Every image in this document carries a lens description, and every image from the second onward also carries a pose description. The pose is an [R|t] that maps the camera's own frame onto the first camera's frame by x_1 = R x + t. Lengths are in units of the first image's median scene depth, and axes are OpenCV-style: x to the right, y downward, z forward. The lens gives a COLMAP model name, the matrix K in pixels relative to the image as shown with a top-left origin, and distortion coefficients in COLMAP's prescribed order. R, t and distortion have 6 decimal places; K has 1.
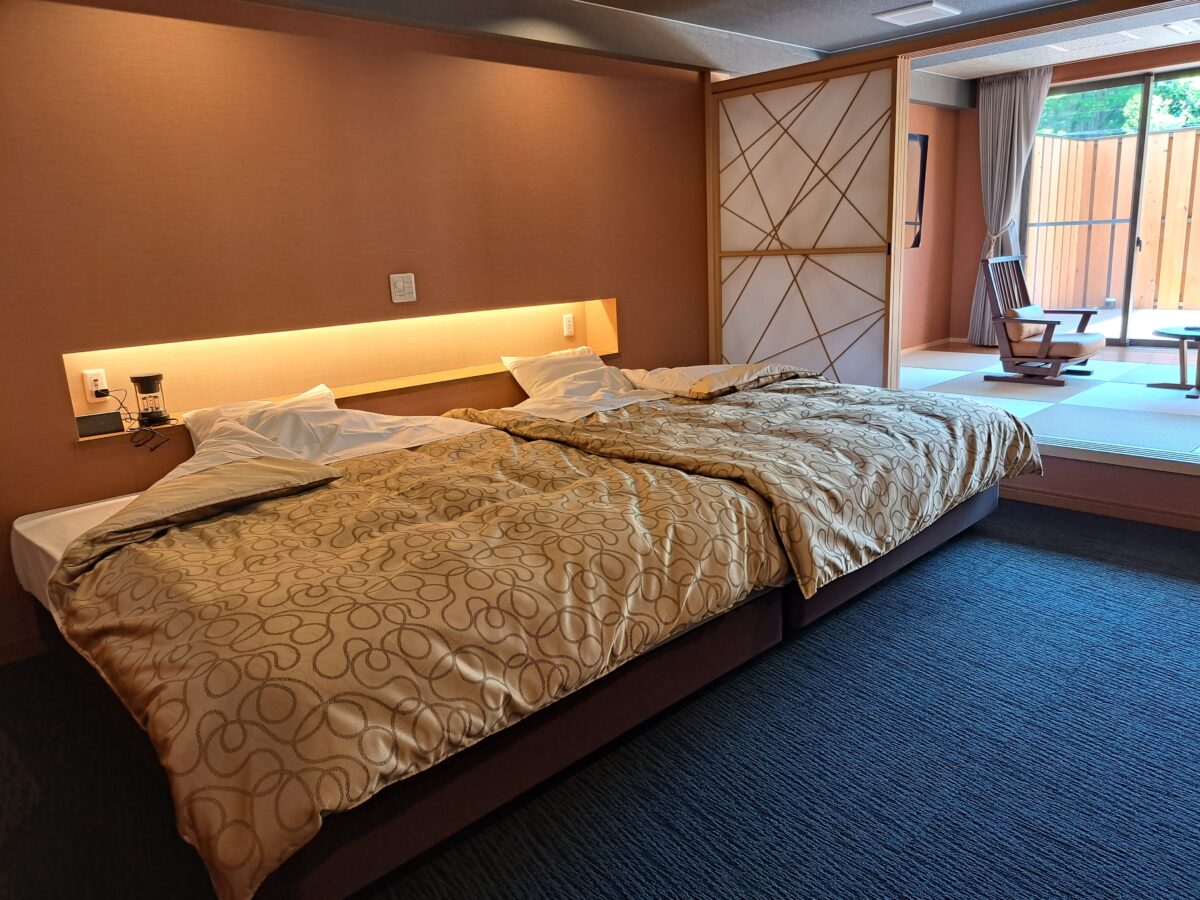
lens RADIAL K [[872.0, 0, 602.0], [0, 872.0, 439.4], [0, 0, 1]] dist [0.039811, -0.001744]
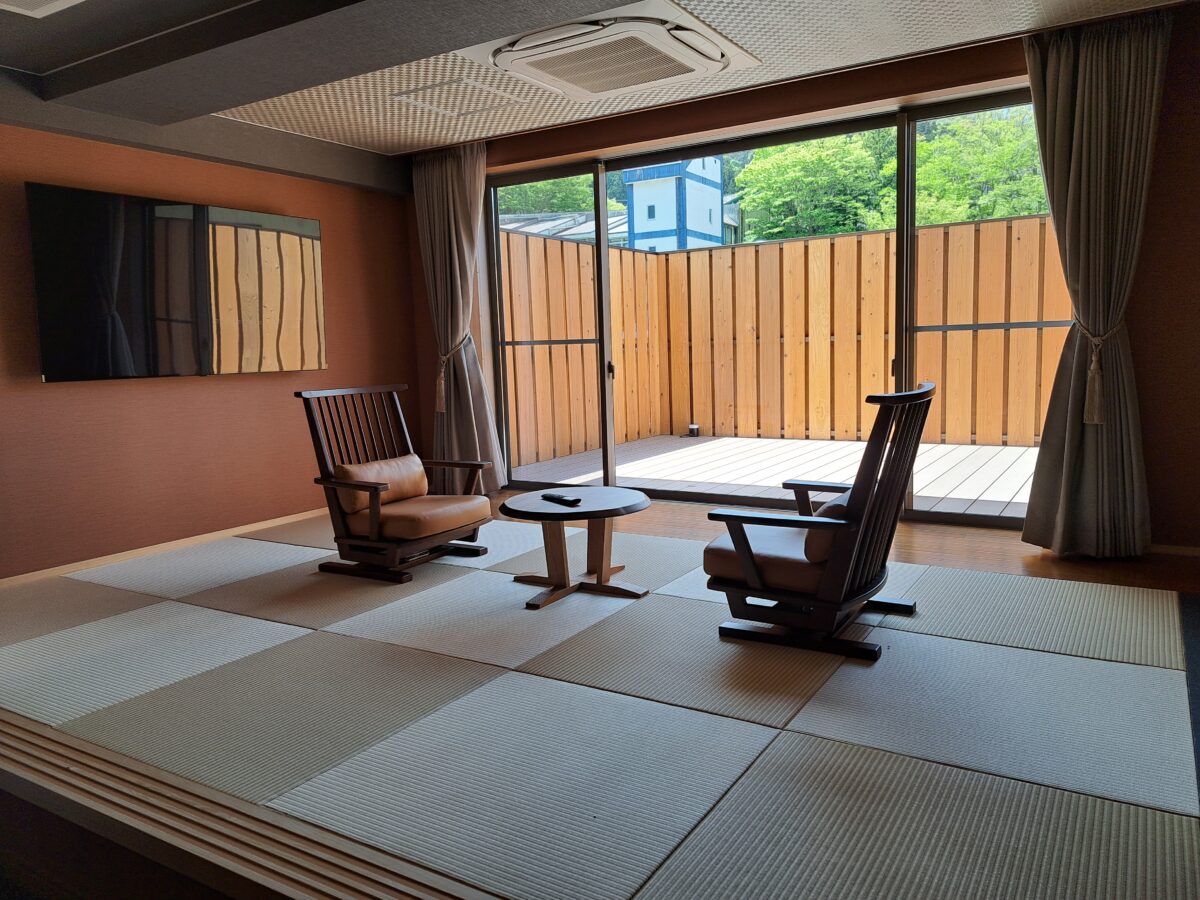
lens RADIAL K [[872.0, 0, 599.9], [0, 872.0, 455.1], [0, 0, 1]] dist [0.039811, -0.001744]
pose [[0.971045, -0.022070, 0.237874, 0.412785], [0.048053, 0.993417, -0.103992, -0.064585], [-0.234013, 0.112412, 0.965713, 0.263097]]
